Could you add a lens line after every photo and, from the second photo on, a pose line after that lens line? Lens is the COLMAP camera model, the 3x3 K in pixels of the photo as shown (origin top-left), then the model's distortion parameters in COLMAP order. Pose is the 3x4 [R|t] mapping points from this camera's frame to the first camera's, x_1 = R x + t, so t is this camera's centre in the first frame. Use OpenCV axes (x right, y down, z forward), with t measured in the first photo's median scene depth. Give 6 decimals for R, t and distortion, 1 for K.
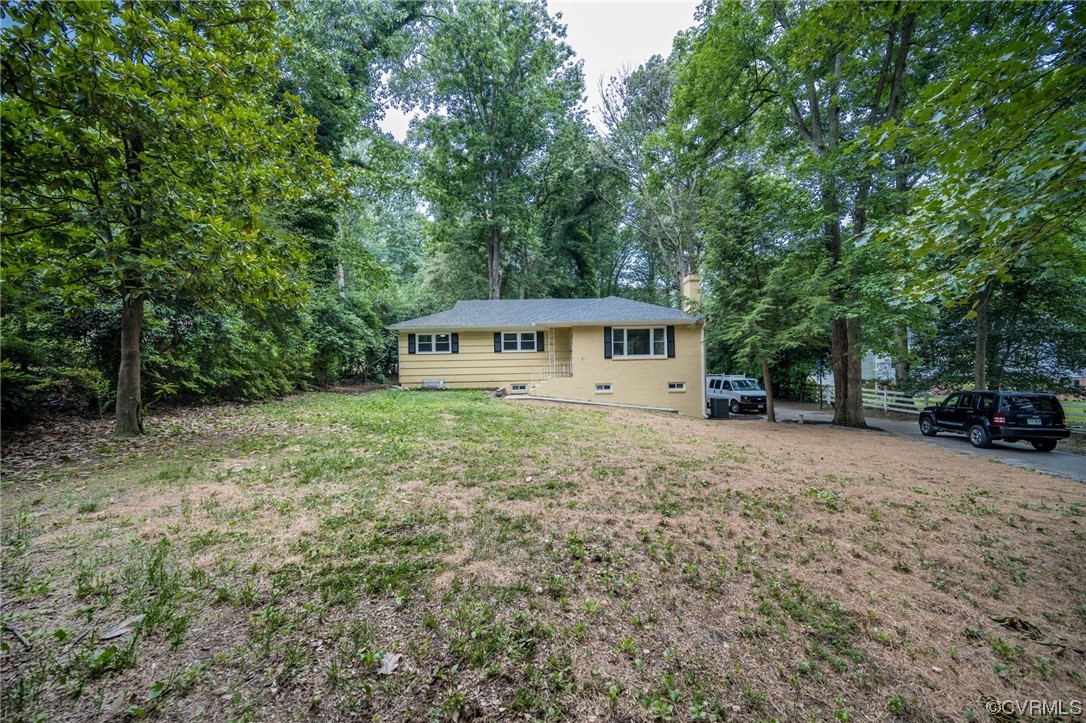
lens RADIAL K [[430.3, 0, 555.4], [0, 430.3, 363.0], [0, 0, 1]] dist [0.000822, 0.000287]
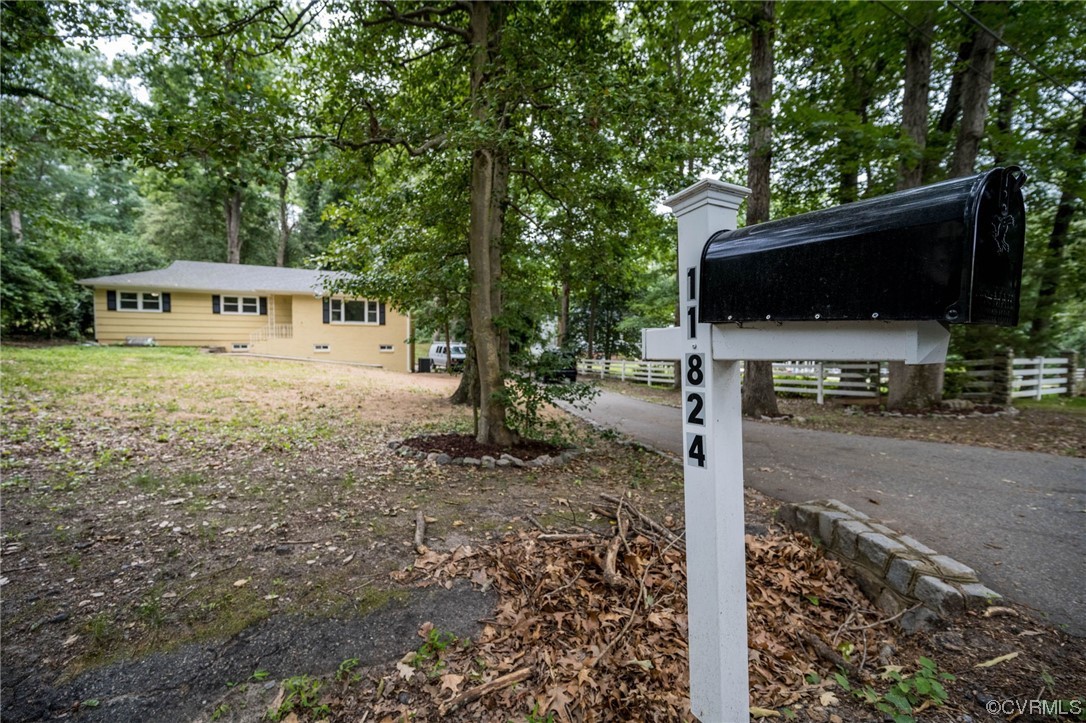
lens RADIAL K [[425.6, 0, 543.0], [0, 425.6, 361.5], [0, 0, 1]] dist [-0.001435, 0.000992]
pose [[0.912055, 0.008237, 0.409985, 0.179903], [-0.032736, 0.998070, 0.052771, 0.012673], [-0.408759, -0.061552, 0.910565, -0.327907]]
